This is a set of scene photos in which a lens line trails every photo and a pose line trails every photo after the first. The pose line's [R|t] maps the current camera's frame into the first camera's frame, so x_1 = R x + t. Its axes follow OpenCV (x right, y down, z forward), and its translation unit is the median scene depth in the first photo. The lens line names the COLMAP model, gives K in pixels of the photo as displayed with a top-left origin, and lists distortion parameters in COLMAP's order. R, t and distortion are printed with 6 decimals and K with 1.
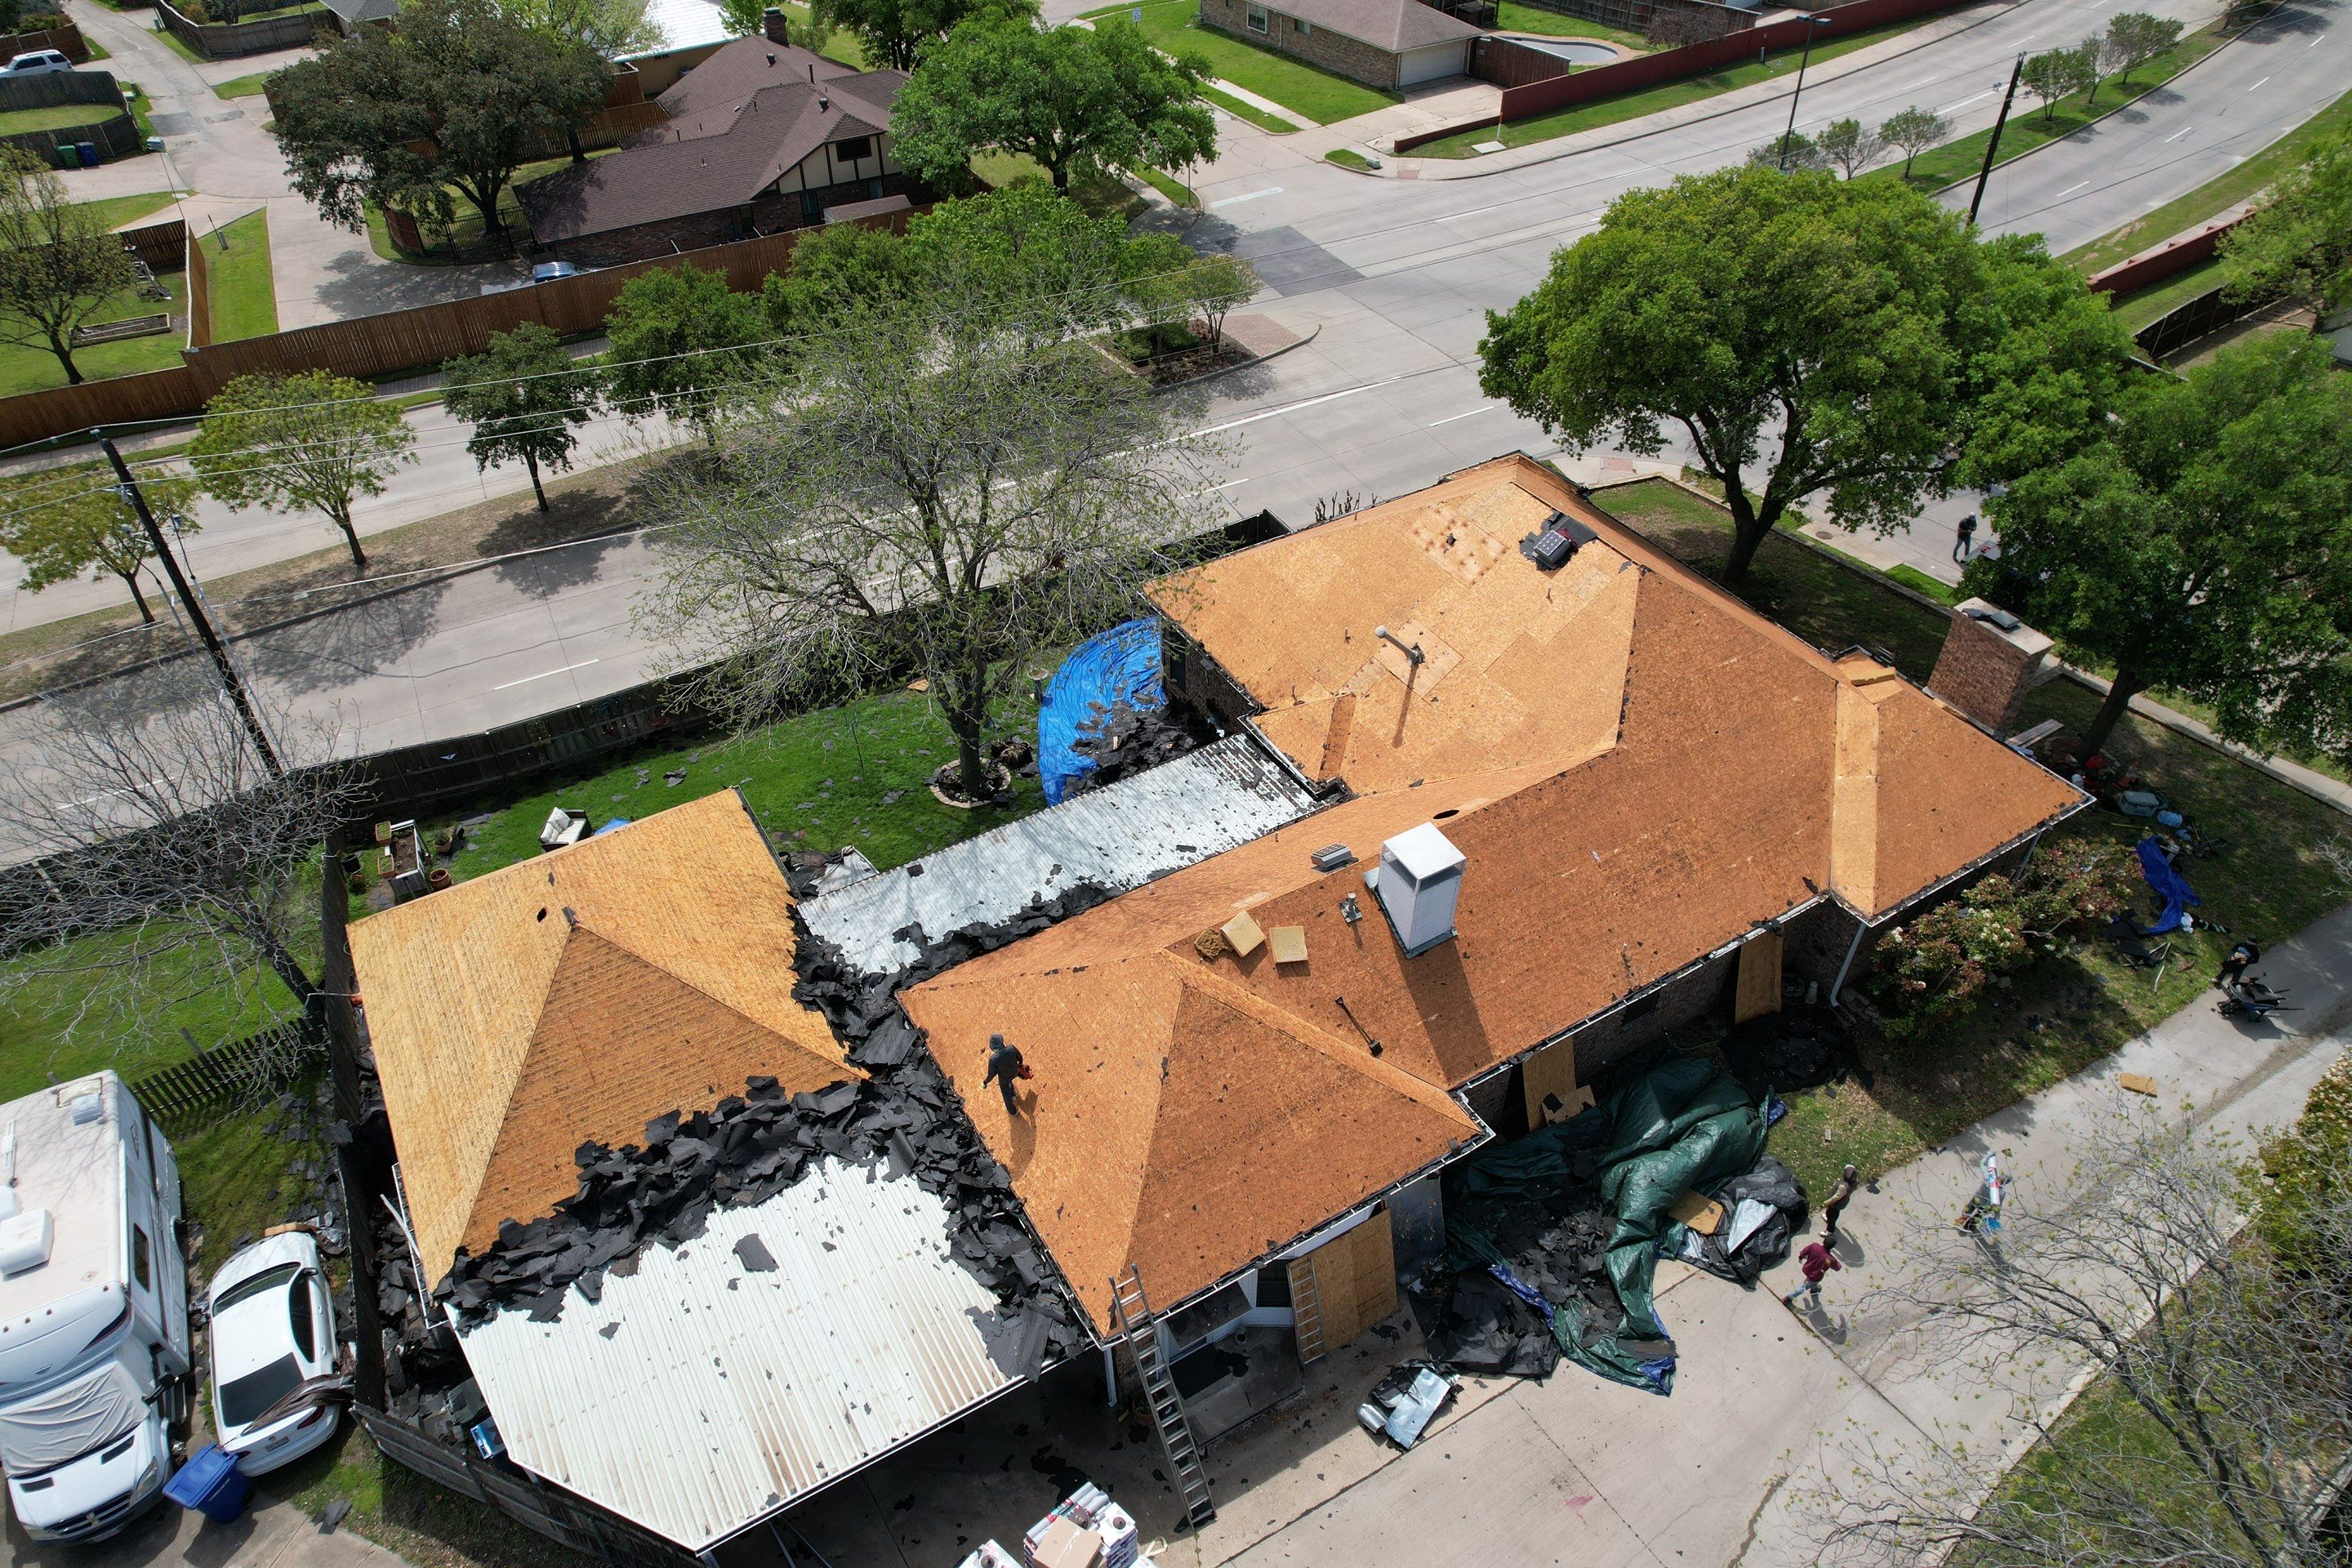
lens RADIAL K [[1499.0, 0, 1174.2], [0, 1499.0, 795.9], [0, 0, 1]] dist [-0.073060, 0.061537]
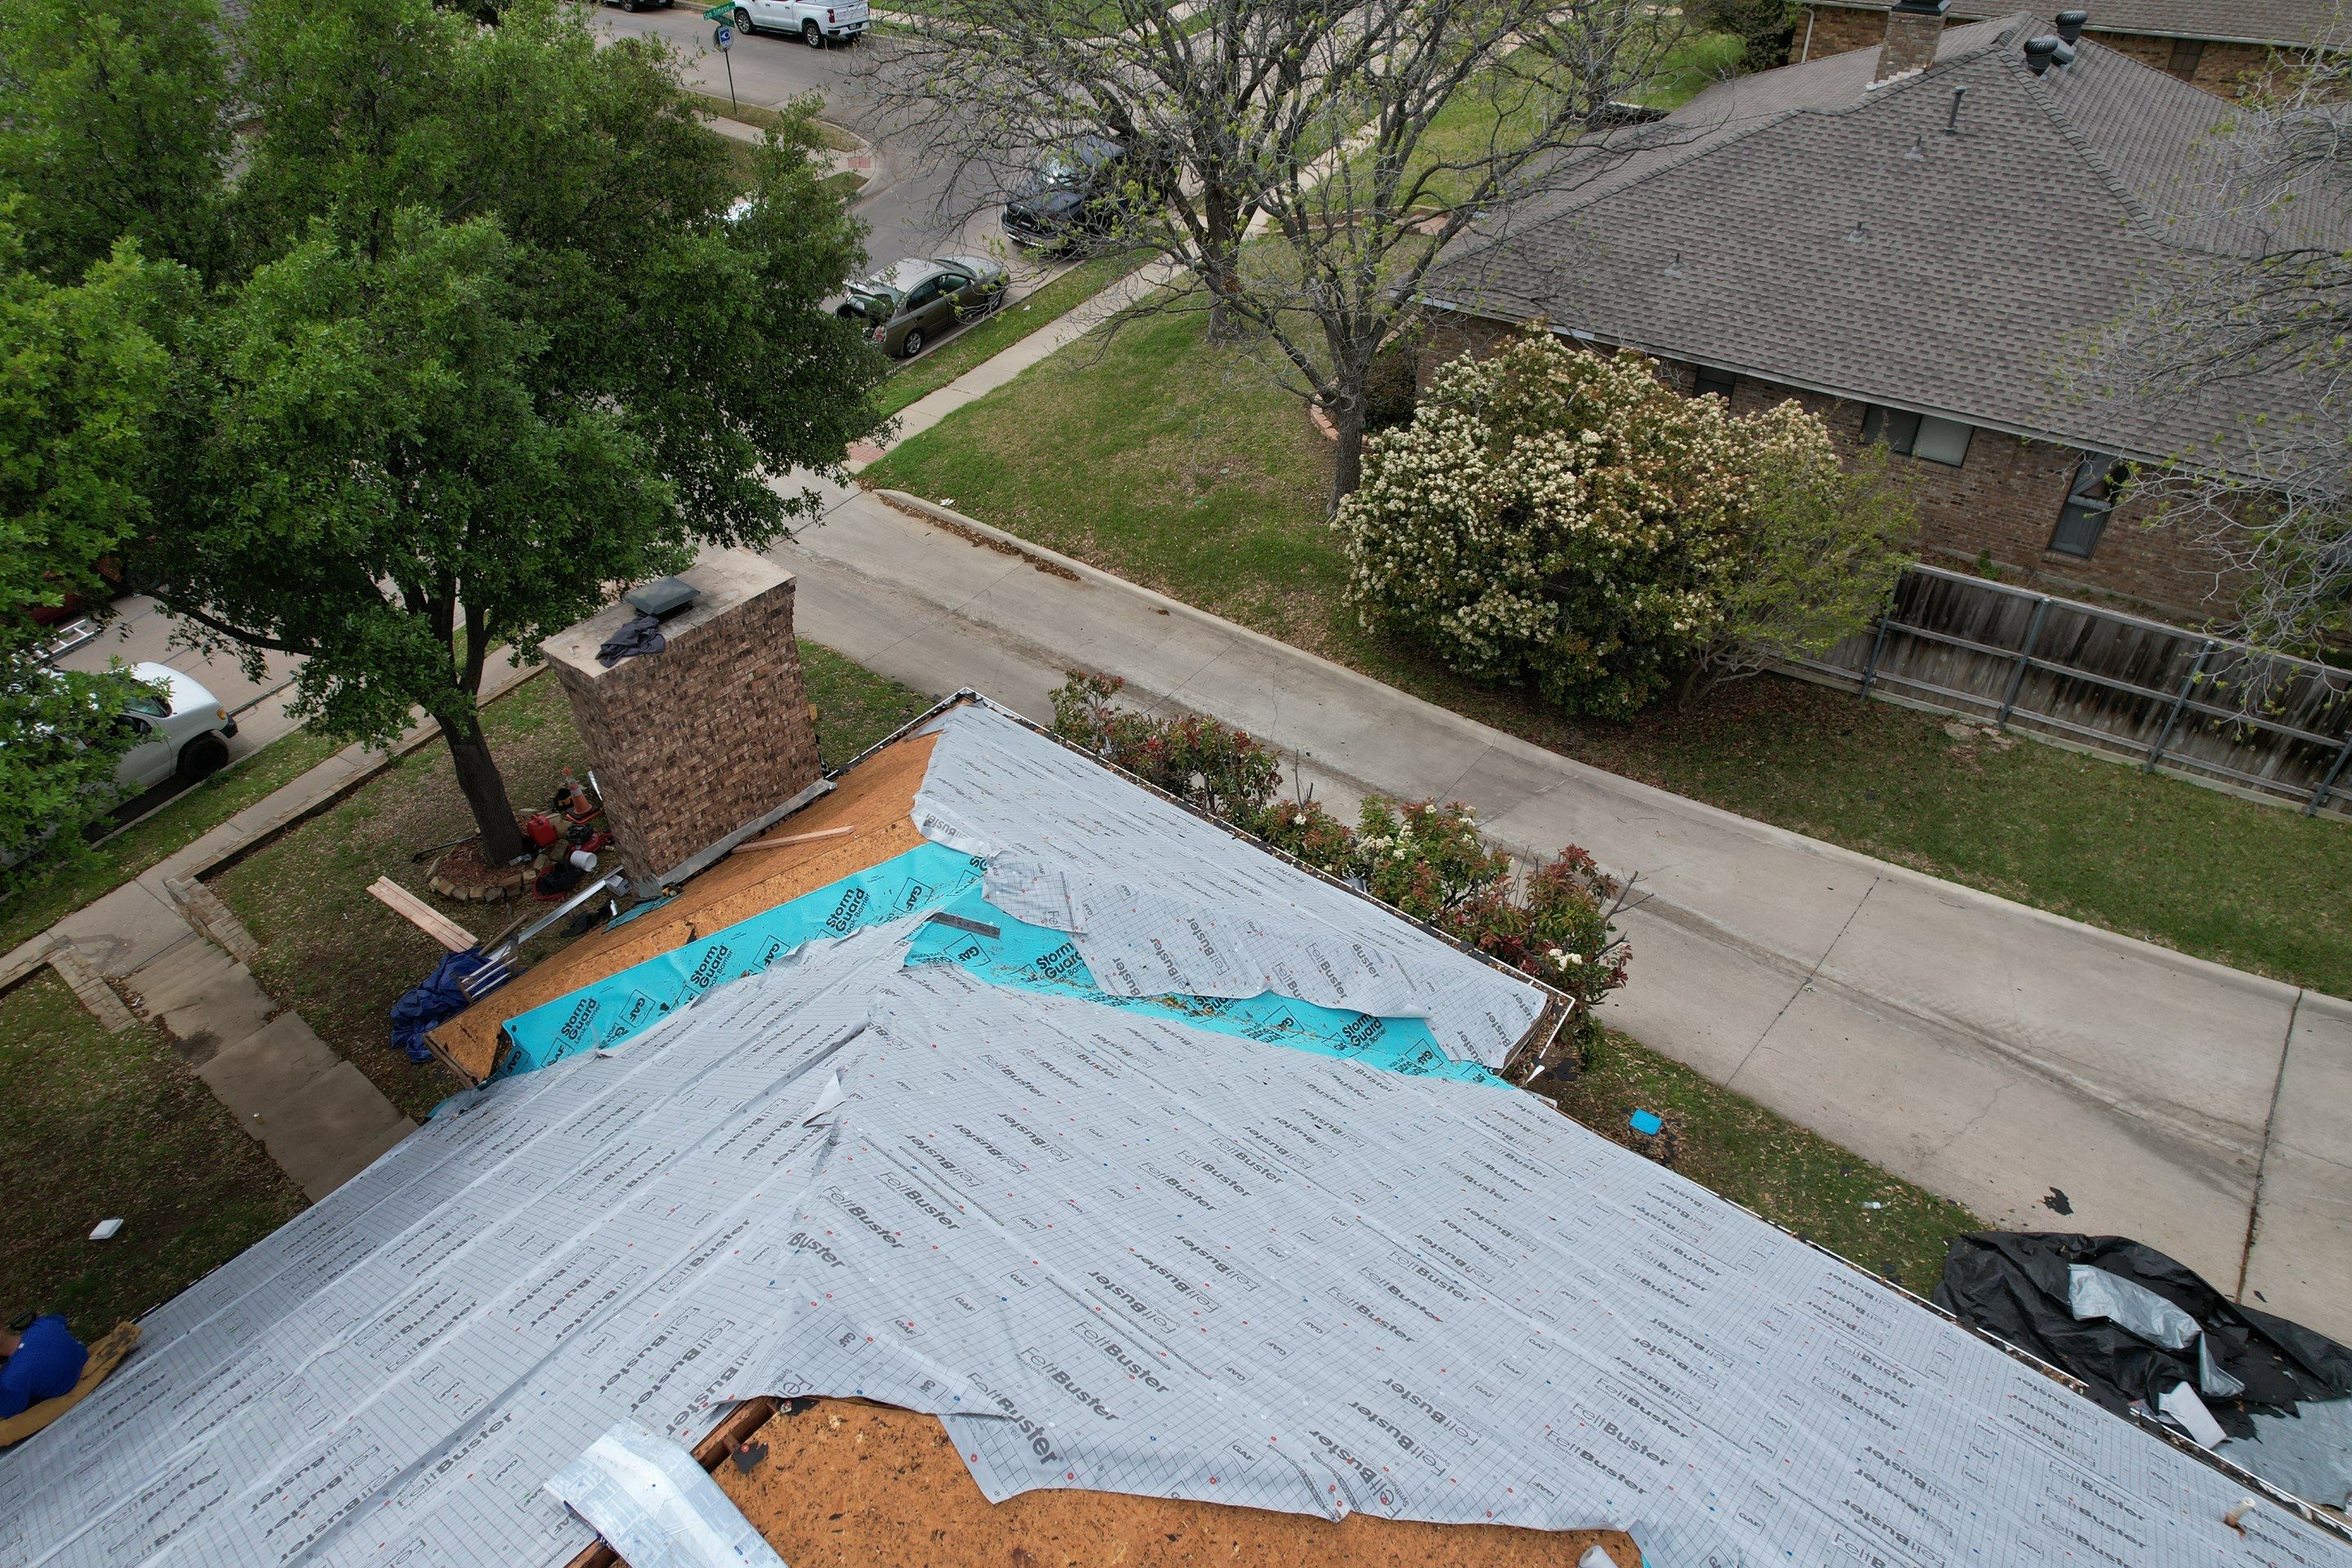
lens RADIAL K [[1499.0, 0, 1172.6], [0, 1499.0, 782.5], [0, 0, 1]] dist [-0.073060, 0.061537]
pose [[-0.332010, -0.577422, 0.745890, 0.218130], [0.640174, 0.442825, 0.627761, -0.271276], [-0.692782, 0.685923, 0.222628, 0.908351]]
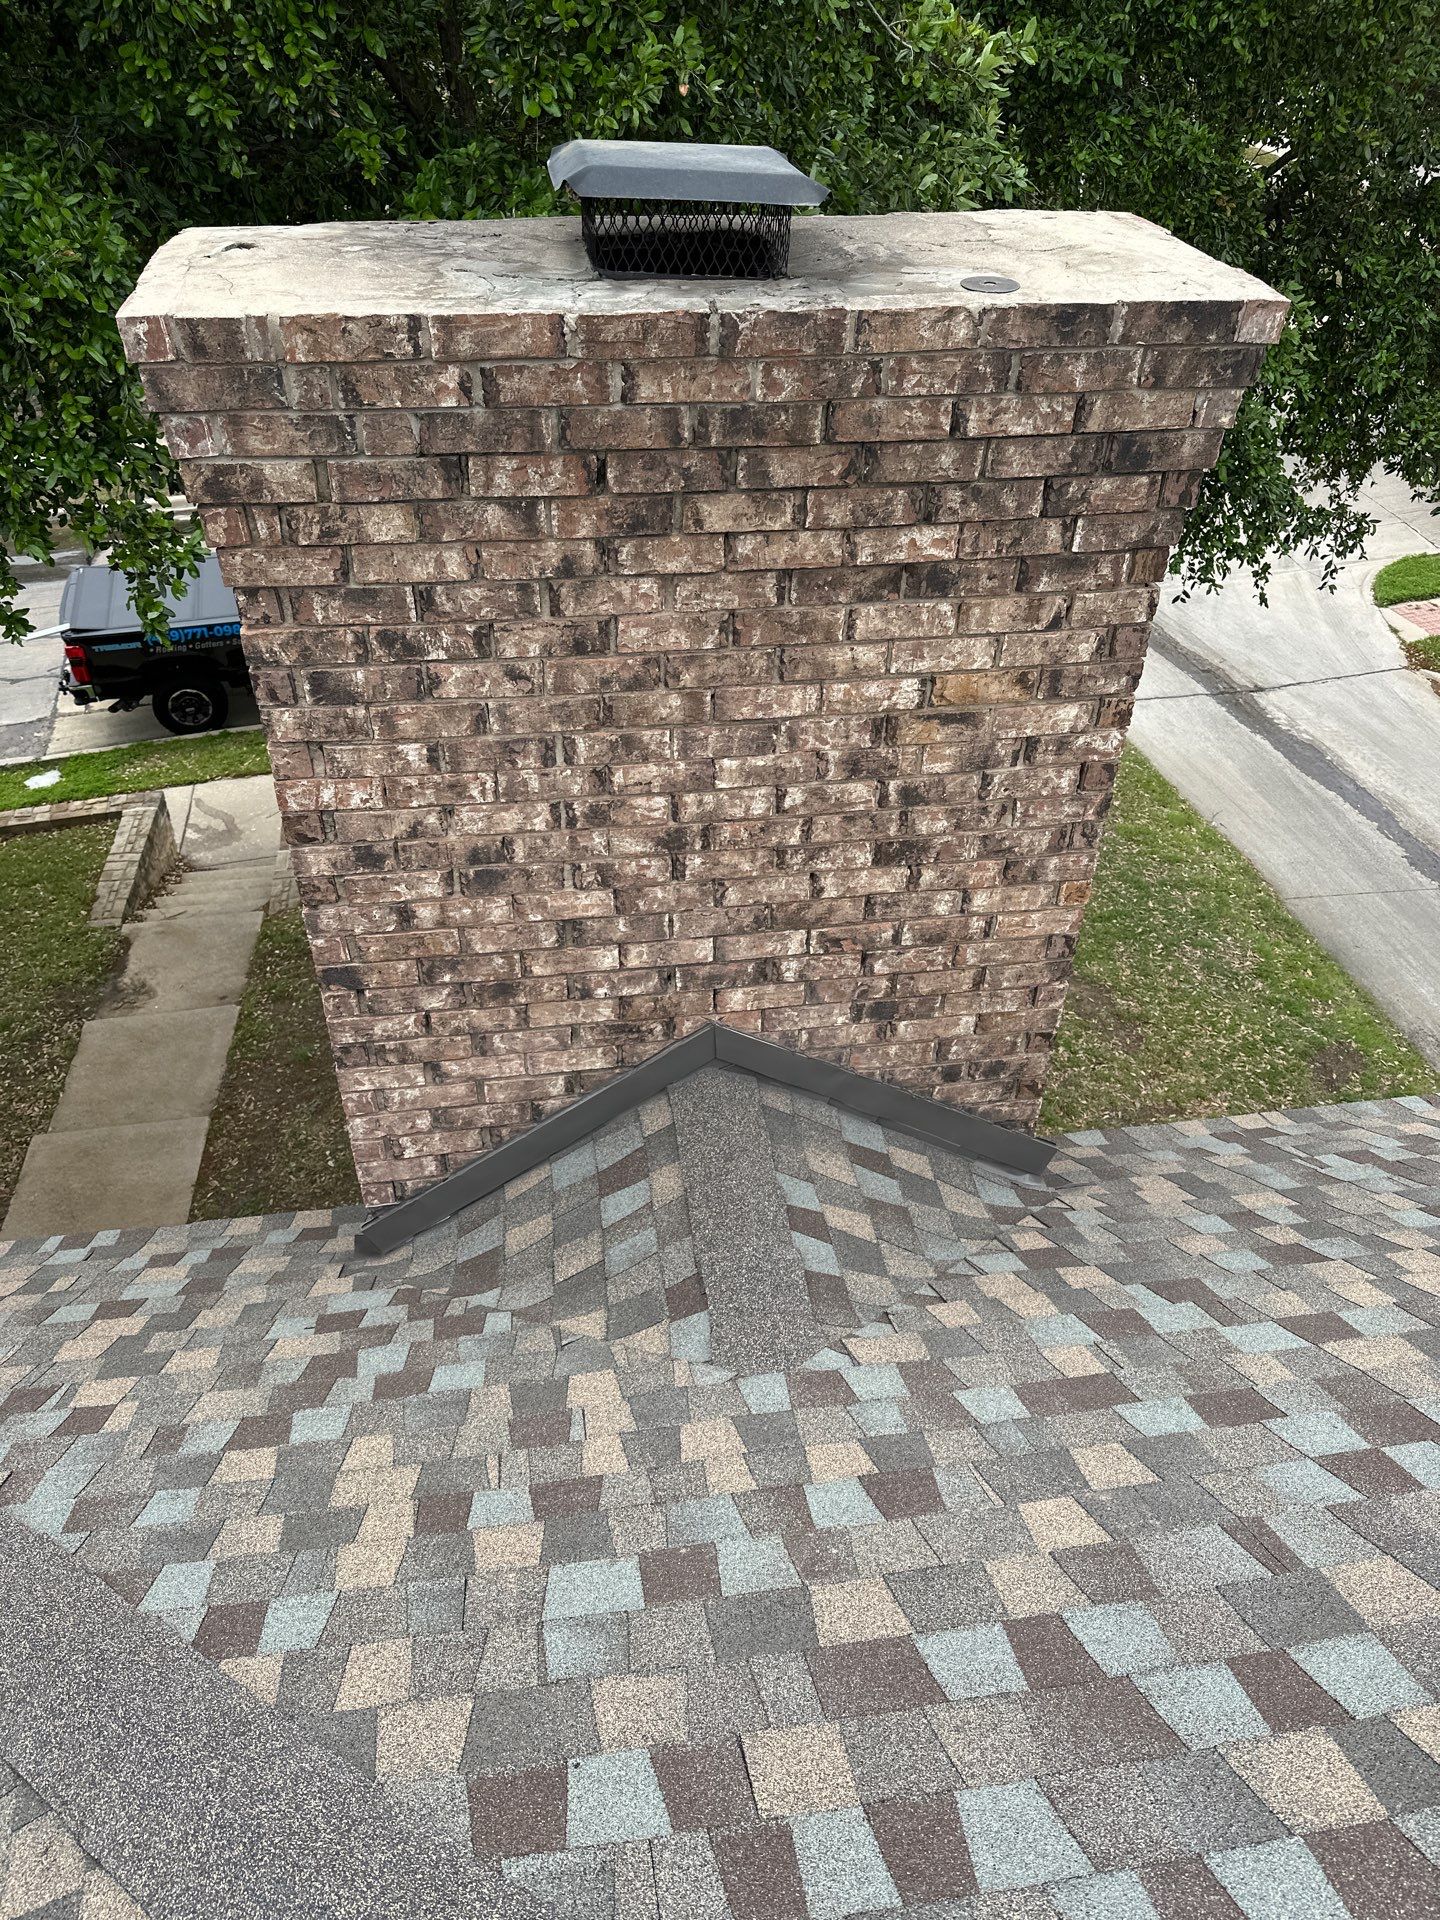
lens RADIAL K [[1334.5, 0, 712.7], [0, 1334.5, 965.9], [0, 0, 1]] dist [0.062861, -0.093605]
pose [[0.376274, -0.563137, 0.735727, 0.510641], [0.603931, 0.751279, 0.266171, -0.111996], [-0.702627, 0.344176, 0.622783, 1.024591]]
